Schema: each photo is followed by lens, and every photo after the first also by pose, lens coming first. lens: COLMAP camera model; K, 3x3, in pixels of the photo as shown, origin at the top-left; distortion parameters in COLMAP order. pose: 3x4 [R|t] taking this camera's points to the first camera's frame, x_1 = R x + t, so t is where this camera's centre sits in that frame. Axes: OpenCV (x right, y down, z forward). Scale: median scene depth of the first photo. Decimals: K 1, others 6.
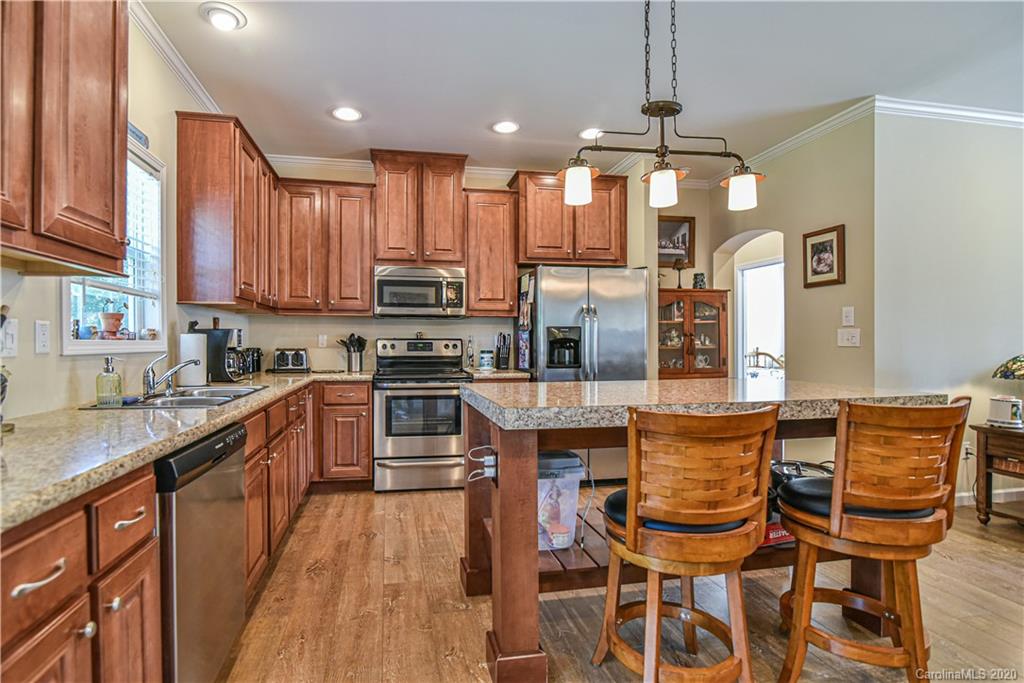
lens RADIAL K [[490.9, 0, 483.9], [0, 490.9, 346.1], [0, 0, 1]] dist [-0.018321, 0.002355]
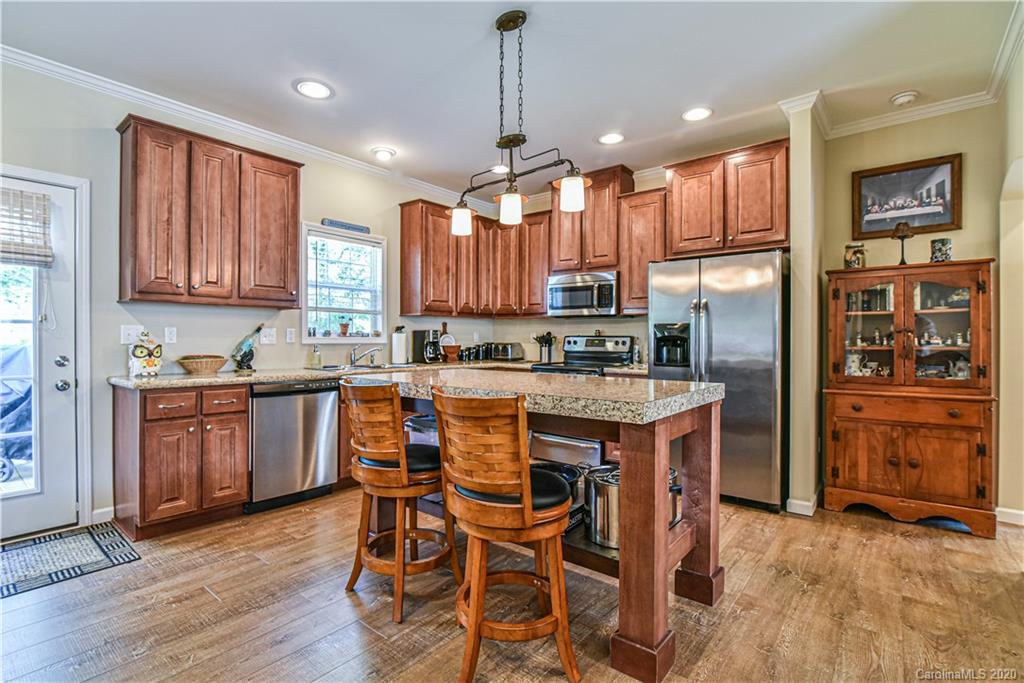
lens RADIAL K [[490.9, 0, 496.2], [0, 490.9, 344.9], [0, 0, 1]] dist [-0.018321, 0.002355]
pose [[0.634177, 0.013664, -0.773067, 0.632720], [-0.010569, 0.999904, 0.009003, -0.002567], [0.773115, 0.002461, 0.634261, 0.112242]]
